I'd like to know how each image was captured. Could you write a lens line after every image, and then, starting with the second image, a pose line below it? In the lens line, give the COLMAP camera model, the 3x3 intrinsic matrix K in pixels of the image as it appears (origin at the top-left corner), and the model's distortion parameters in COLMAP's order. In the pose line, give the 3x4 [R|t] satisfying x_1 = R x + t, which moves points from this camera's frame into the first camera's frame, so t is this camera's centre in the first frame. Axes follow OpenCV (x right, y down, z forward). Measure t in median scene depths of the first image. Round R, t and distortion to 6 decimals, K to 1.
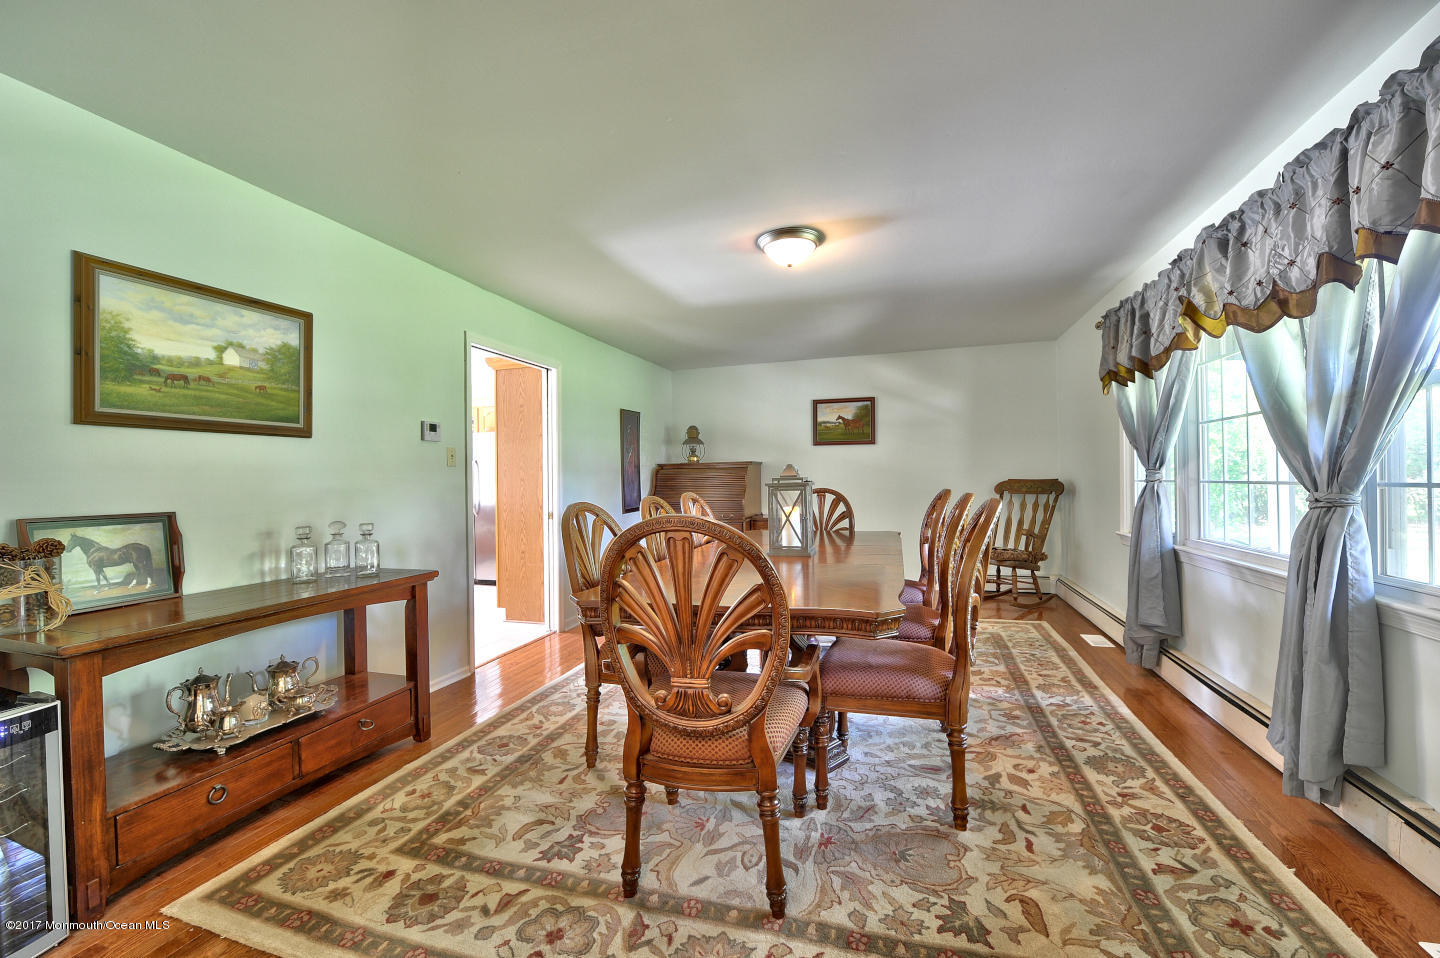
lens RADIAL K [[573.1, 0, 721.1], [0, 573.1, 481.2], [0, 0, 1]] dist [-0.020026, -0.000412]
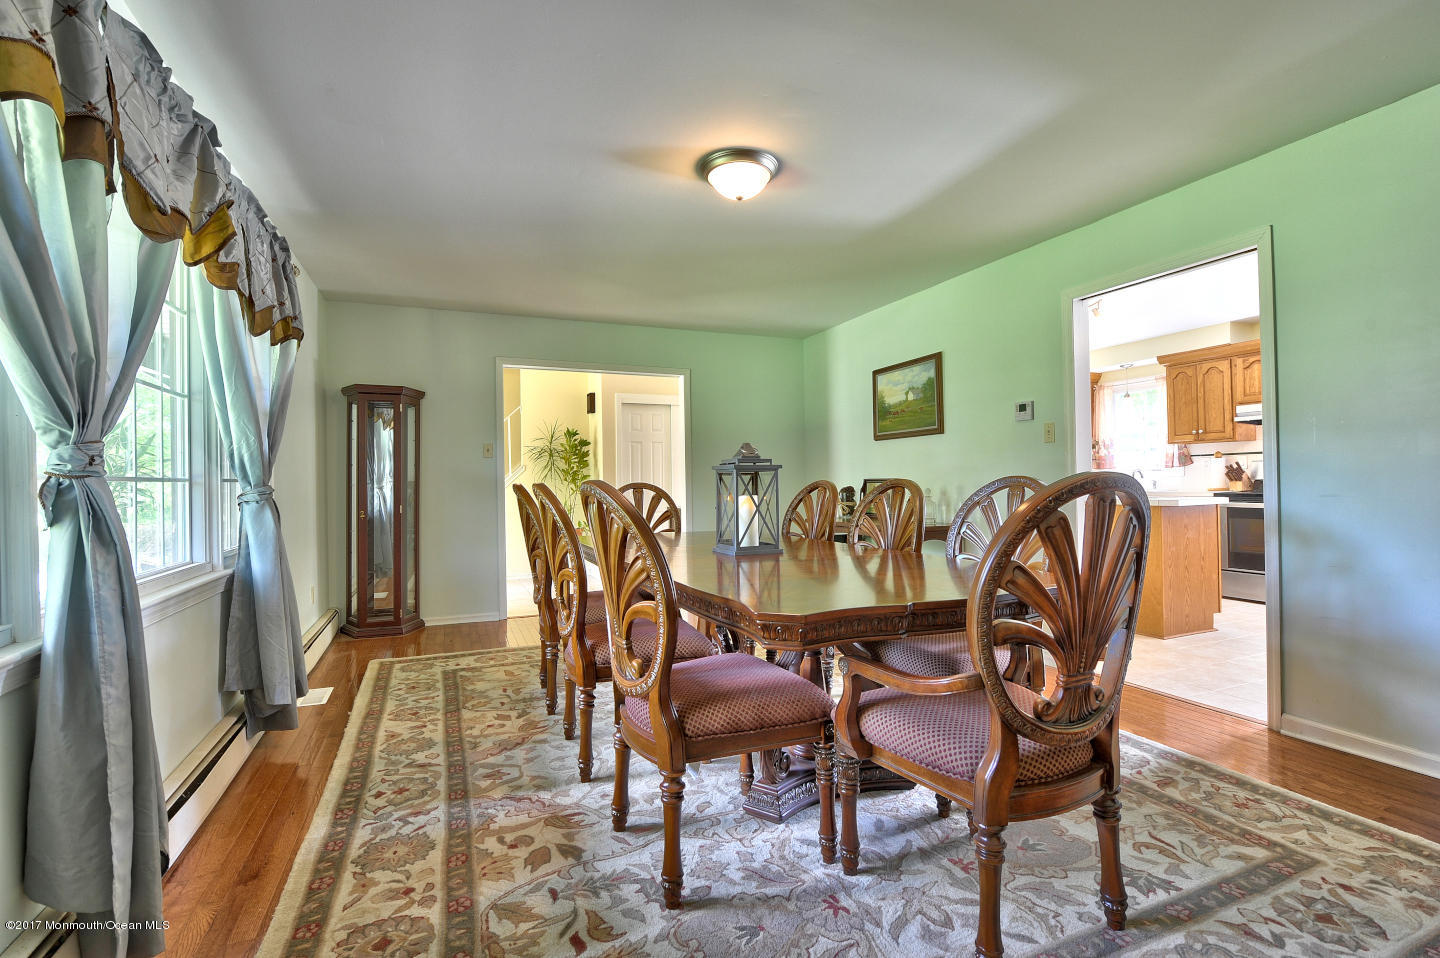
lens RADIAL K [[672.0, 0, 721.7], [0, 672.0, 474.9], [0, 0, 1]] dist [-0.008751, -0.000105]
pose [[-0.766115, 0.021985, -0.642327, 0.942535], [0.025352, 0.999671, 0.003979, 0.013760], [0.642203, -0.013236, -0.766420, 2.107051]]
